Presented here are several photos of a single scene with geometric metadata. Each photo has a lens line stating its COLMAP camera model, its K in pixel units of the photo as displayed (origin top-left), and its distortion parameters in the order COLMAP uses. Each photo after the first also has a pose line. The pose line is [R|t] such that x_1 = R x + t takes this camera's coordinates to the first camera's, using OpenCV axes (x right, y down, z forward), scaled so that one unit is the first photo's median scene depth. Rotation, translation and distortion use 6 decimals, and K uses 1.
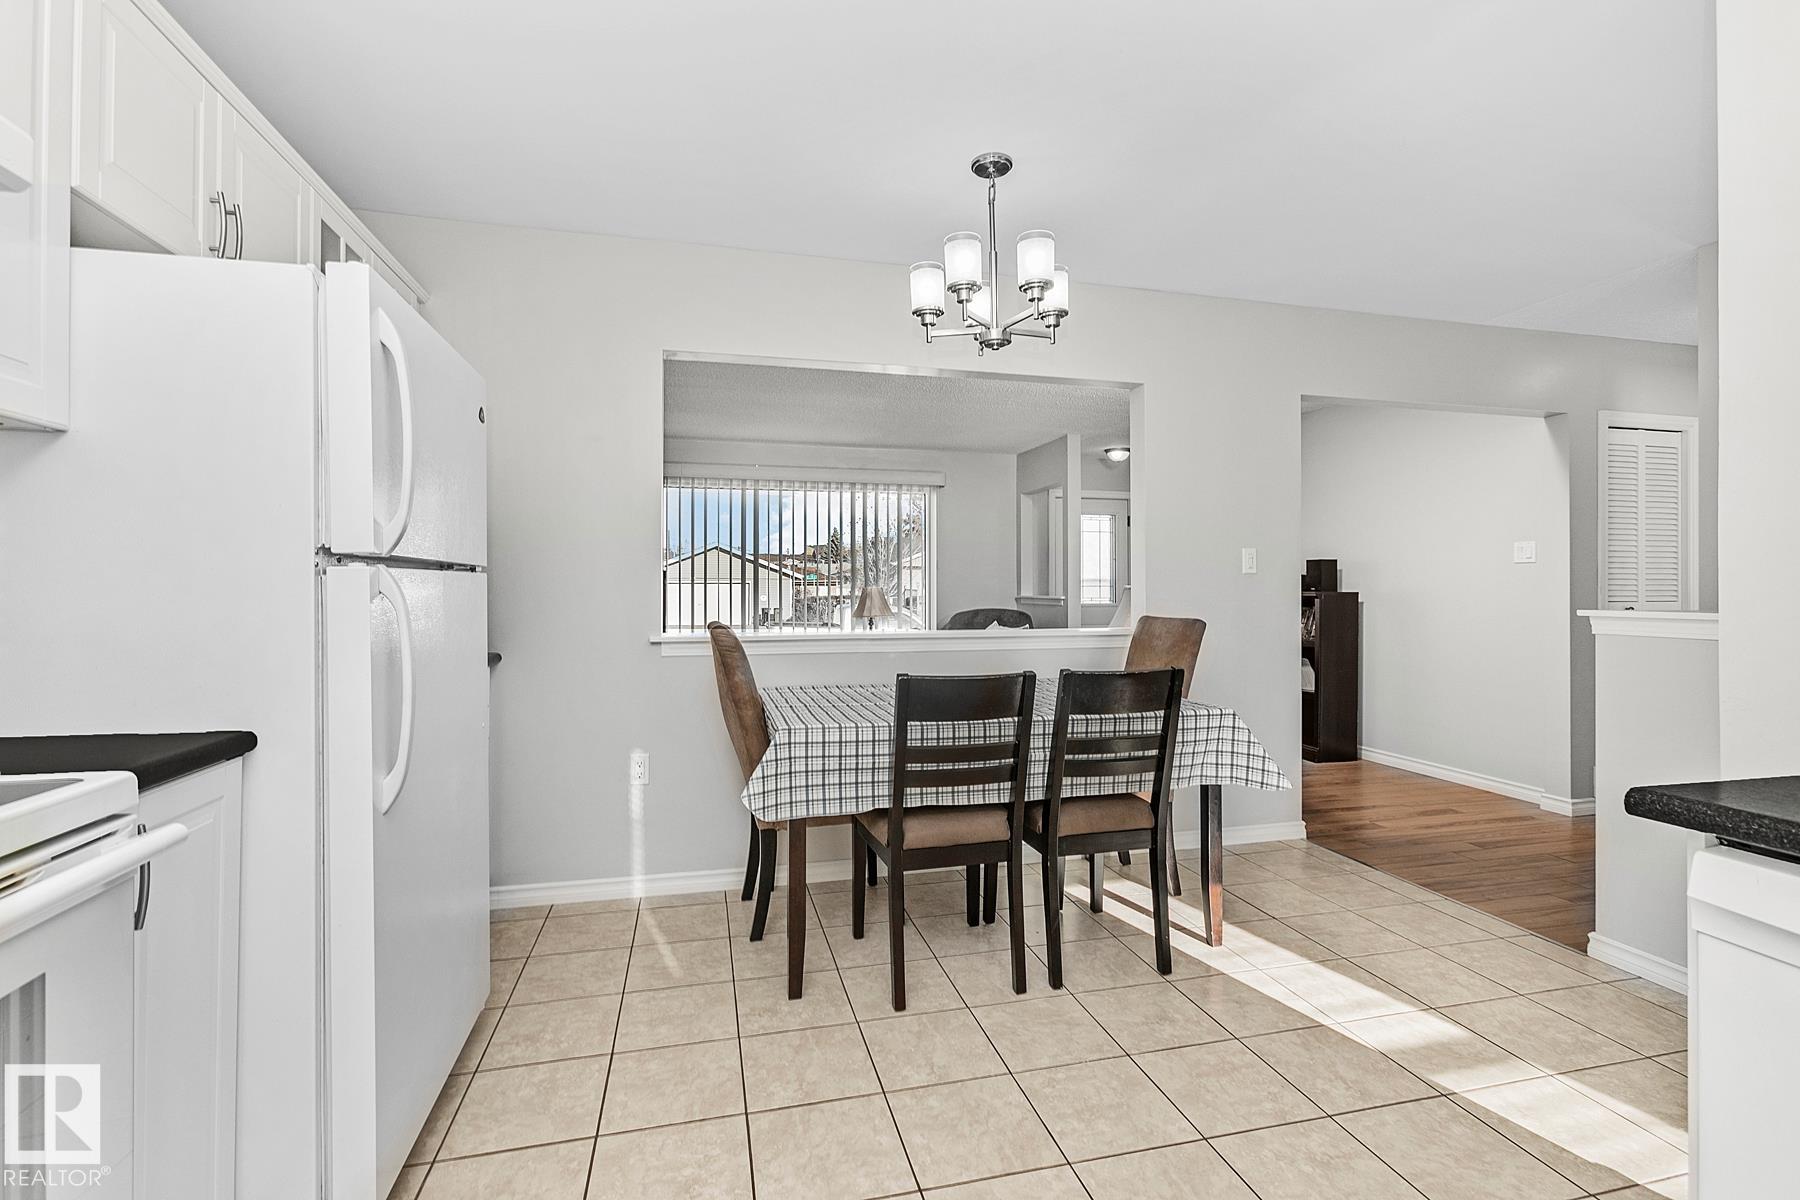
lens RADIAL K [[802.9, 0, 888.3], [0, 802.9, 599.1], [0, 0, 1]] dist [-0.023475, 0.011723]
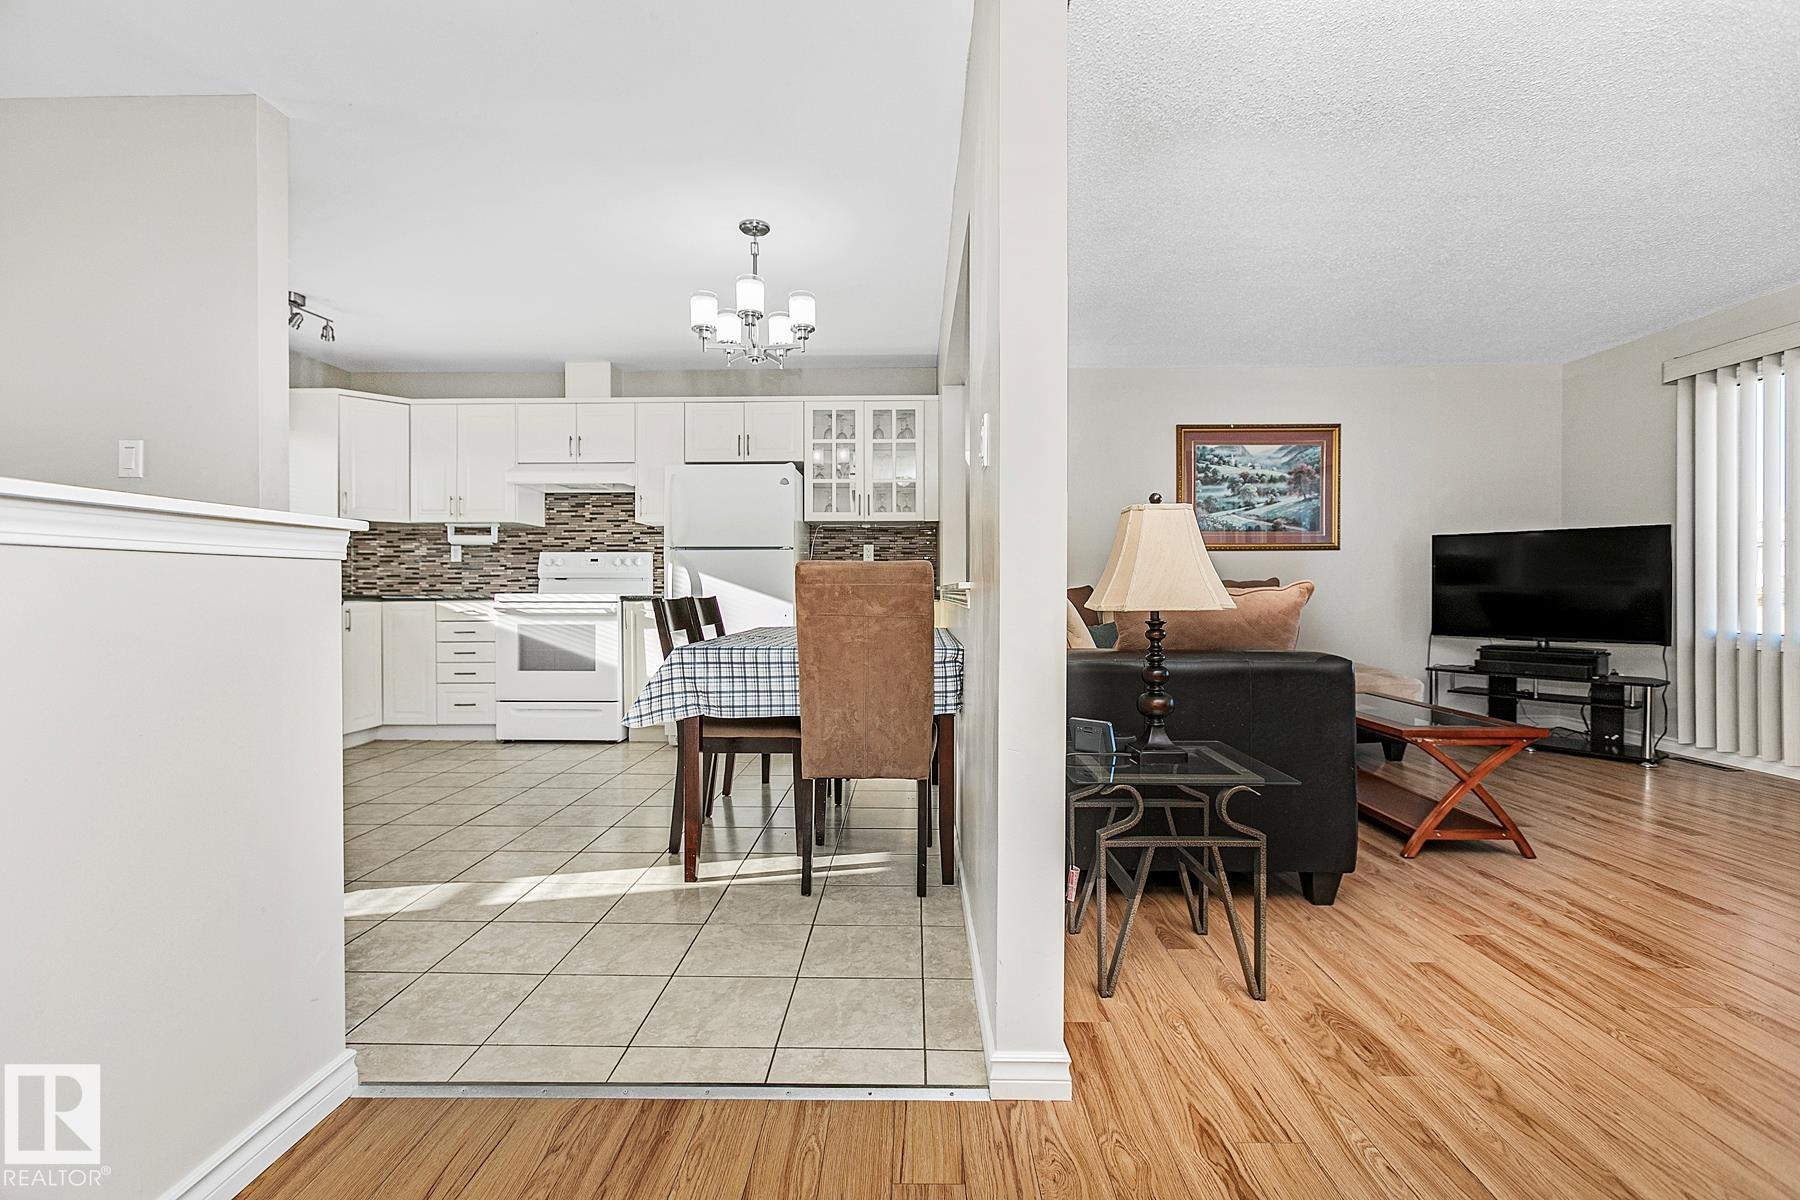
lens RADIAL K [[800.9, 0, 895.5], [0, 800.9, 596.3], [0, 0, 1]] dist [-0.012838, 0.009749]
pose [[-0.254200, 0.009929, -0.967101, 1.707670], [0.000068, 0.999947, 0.010248, 0.081764], [0.967152, 0.002539, -0.254187, 1.946239]]
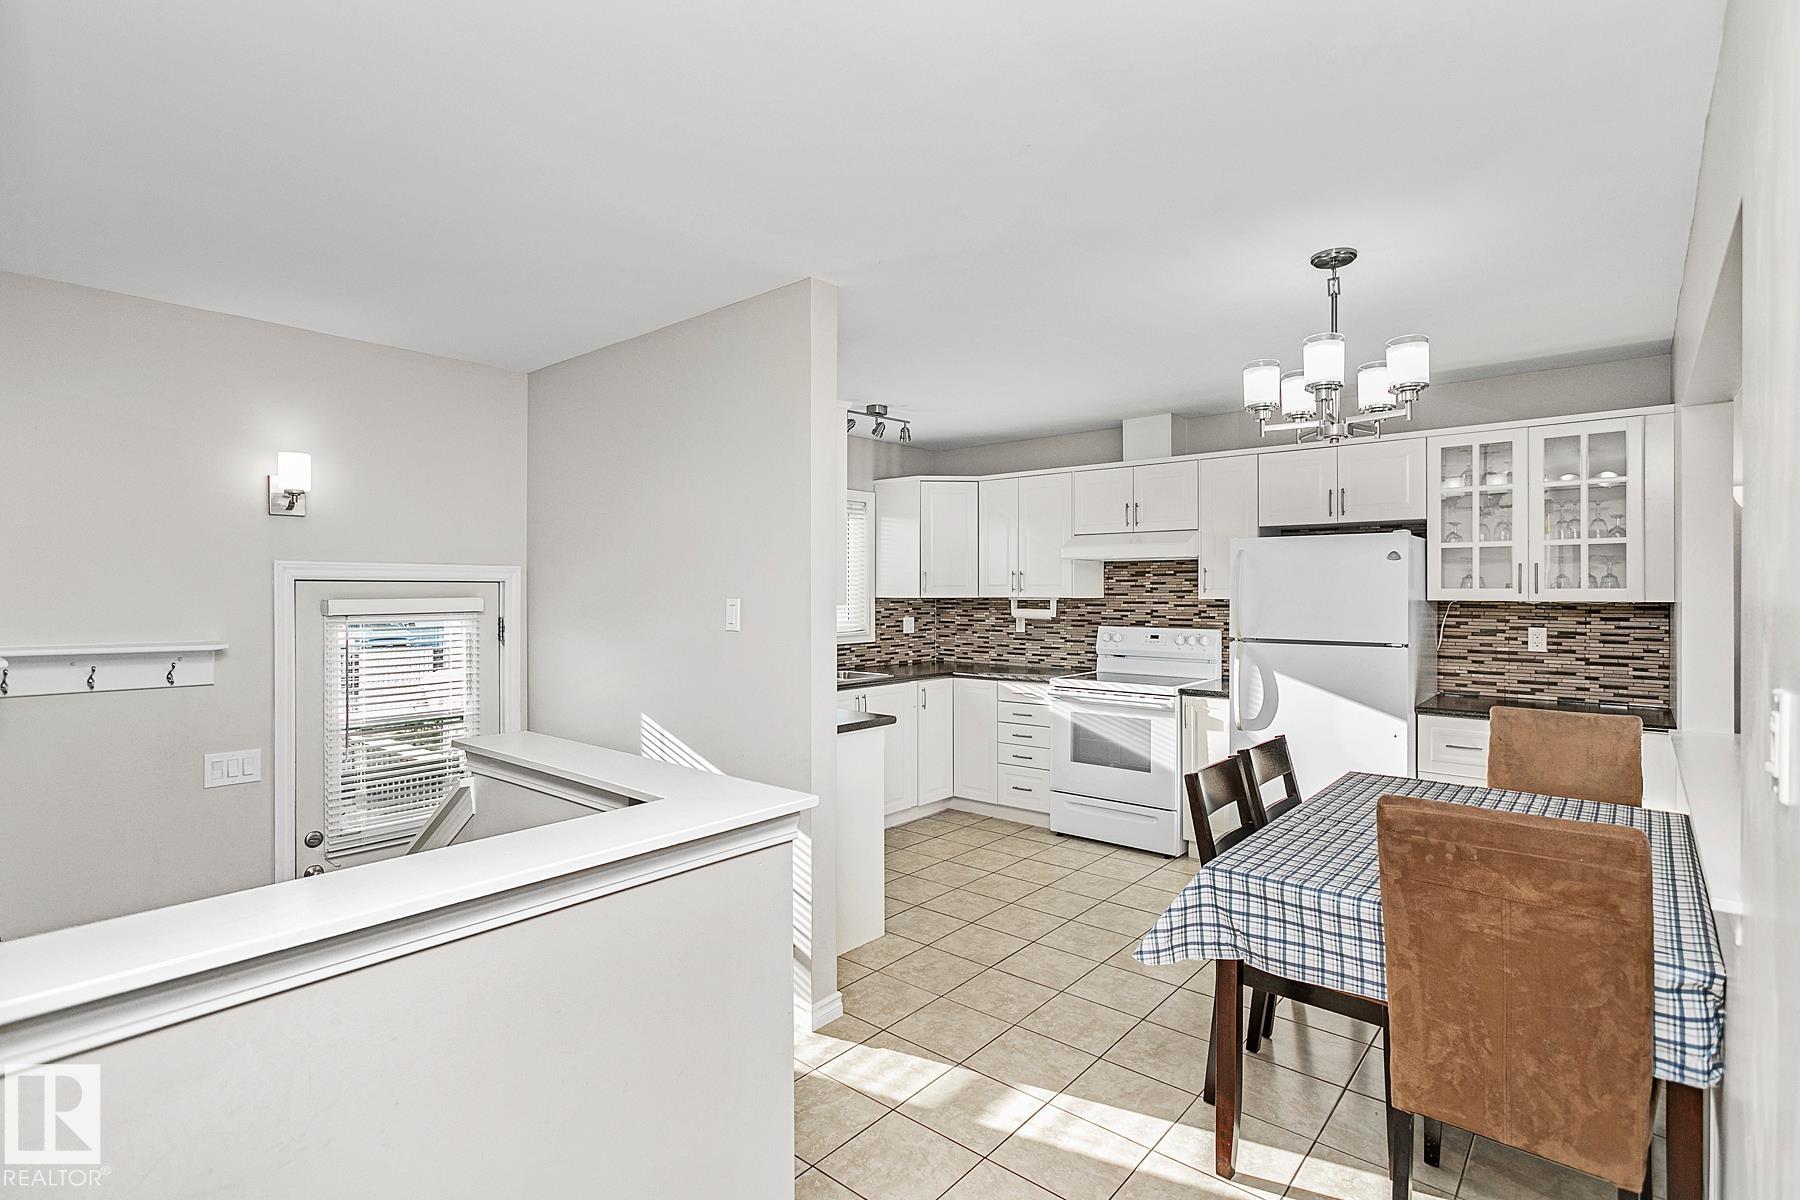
lens RADIAL K [[860.0, 0, 901.4], [0, 860.0, 593.0], [0, 0, 1]] dist [-0.012036, 0.007495]
pose [[-0.808429, 0.002809, -0.588587, 1.471925], [0.000879, 0.999993, 0.003565, -0.161329], [0.588593, 0.002365, -0.808426, 1.907260]]
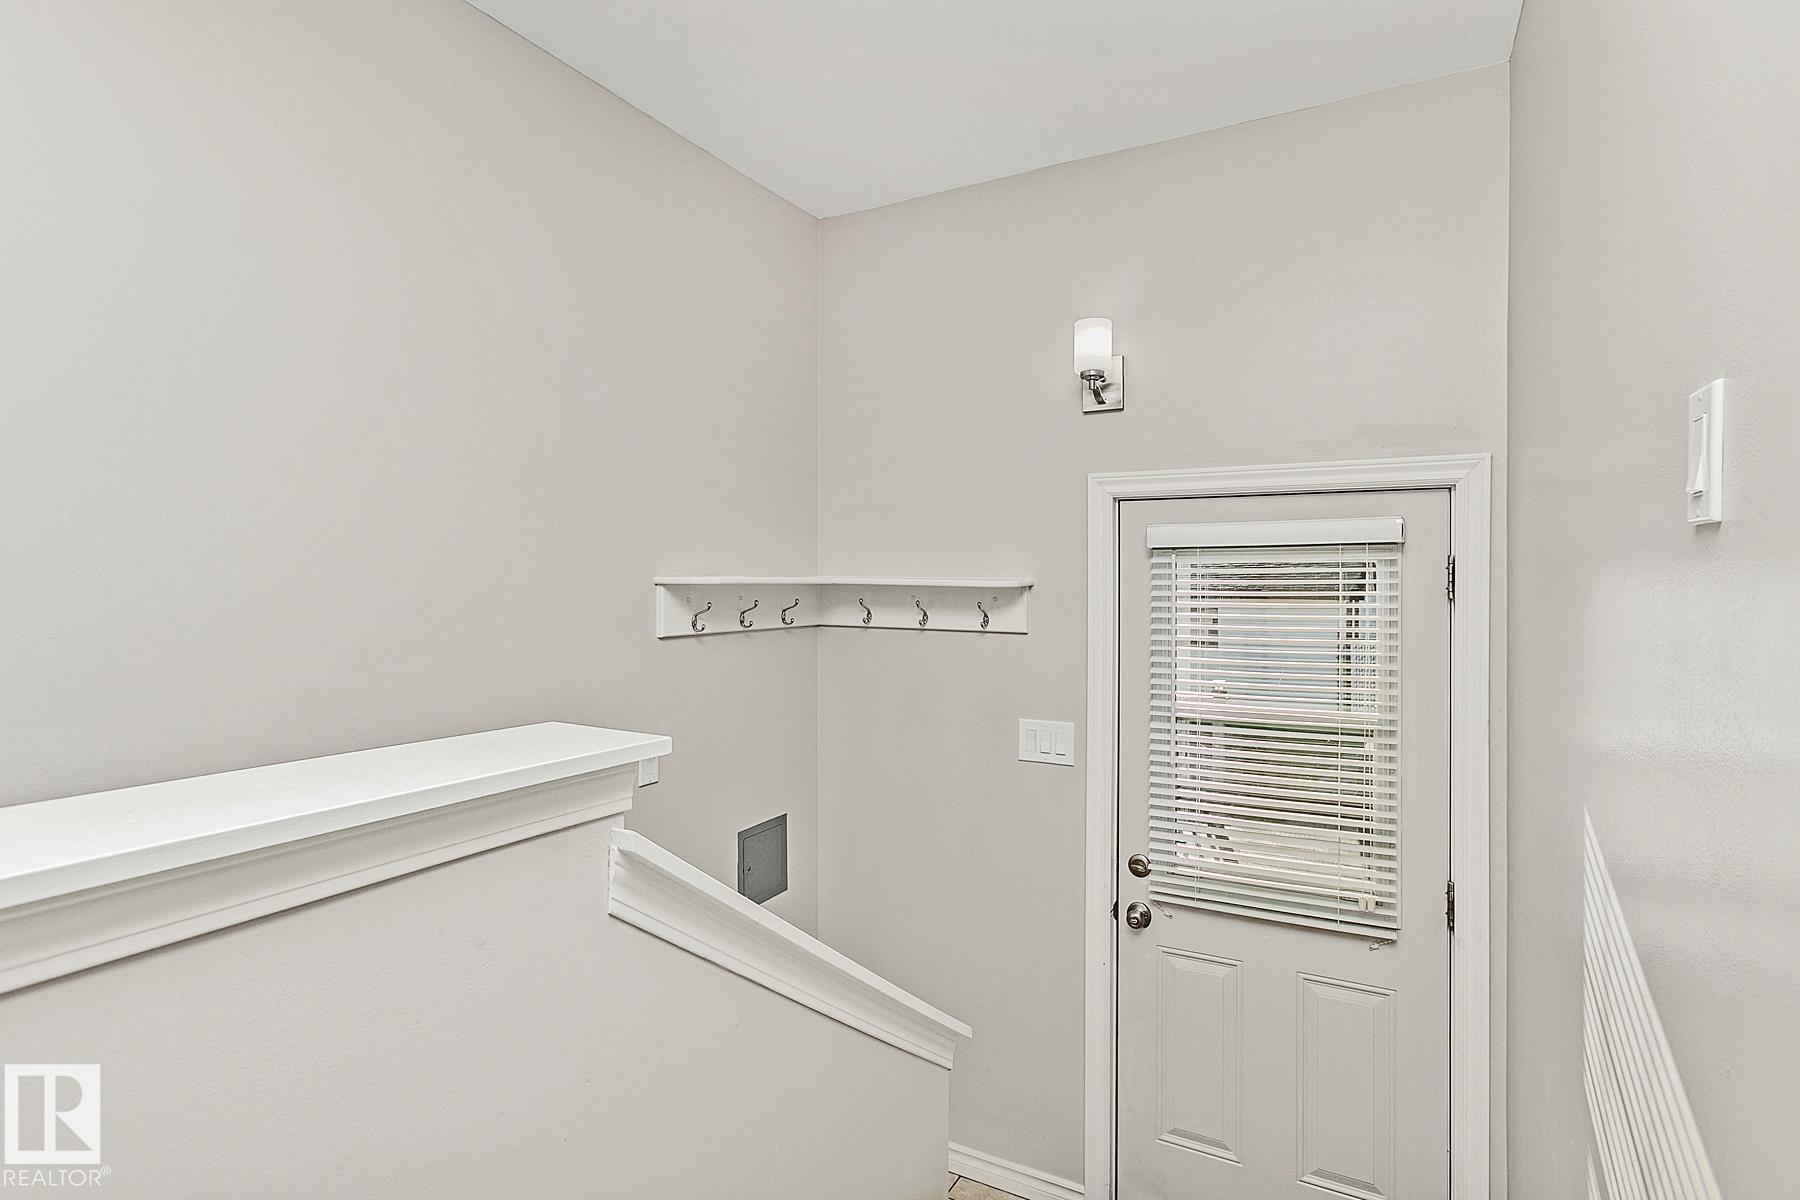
lens RADIAL K [[919.1, 0, 894.5], [0, 919.1, 584.5], [0, 0, 1]] dist [-0.000503, -0.000059]
pose [[-0.742632, -0.001371, 0.669698, 0.800626], [-0.001718, 0.999999, 0.000142, -0.058564], [-0.669697, -0.001045, -0.742633, 1.018435]]
